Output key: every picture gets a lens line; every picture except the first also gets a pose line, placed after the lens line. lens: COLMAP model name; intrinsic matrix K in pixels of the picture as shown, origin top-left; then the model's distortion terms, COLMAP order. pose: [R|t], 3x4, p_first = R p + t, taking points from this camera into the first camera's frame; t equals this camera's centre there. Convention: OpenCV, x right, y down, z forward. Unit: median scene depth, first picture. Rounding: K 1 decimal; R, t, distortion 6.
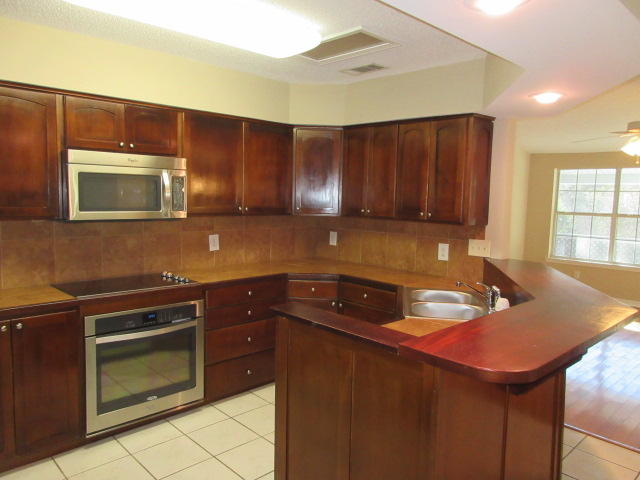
lens RADIAL K [[481.2, 0, 319.4], [0, 481.2, 236.8], [0, 0, 1]] dist [0.009257, 0.005322]
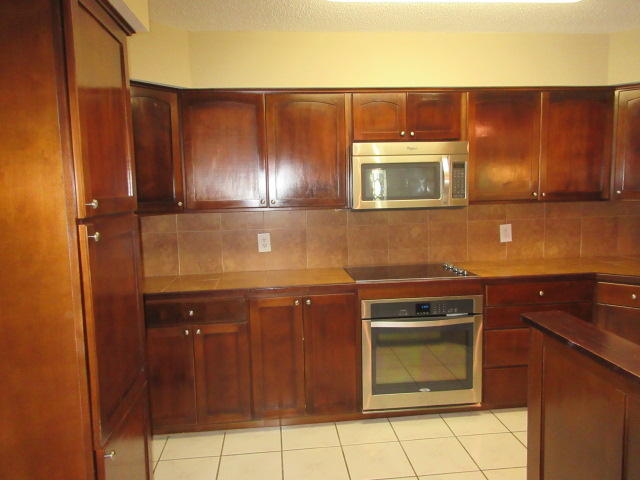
lens RADIAL K [[481.2, 0, 319.4], [0, 481.2, 236.8], [0, 0, 1]] dist [0.009257, 0.005322]
pose [[0.788757, 0.026023, -0.614153, 0.073880], [-0.013009, 0.999586, 0.025647, 0.000582], [0.614567, -0.012240, 0.788770, 0.093740]]
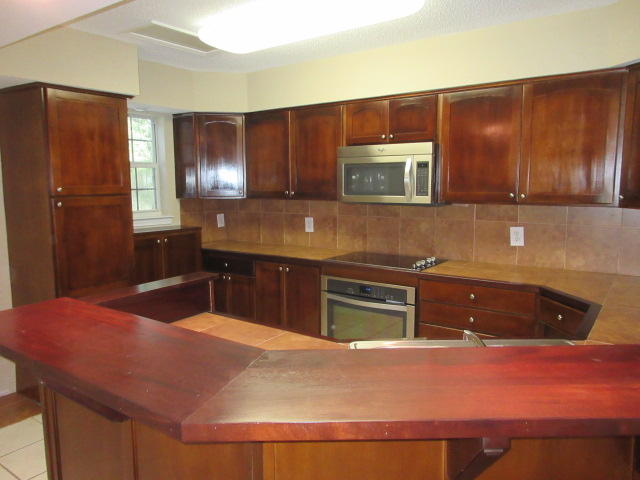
lens RADIAL K [[481.2, 0, 319.4], [0, 481.2, 236.8], [0, 0, 1]] dist [0.009257, 0.005322]
pose [[0.180764, 0.094330, -0.978992, 0.670025], [-0.074308, 0.993855, 0.082042, -0.037694], [0.980715, 0.057916, 0.186663, 0.630702]]
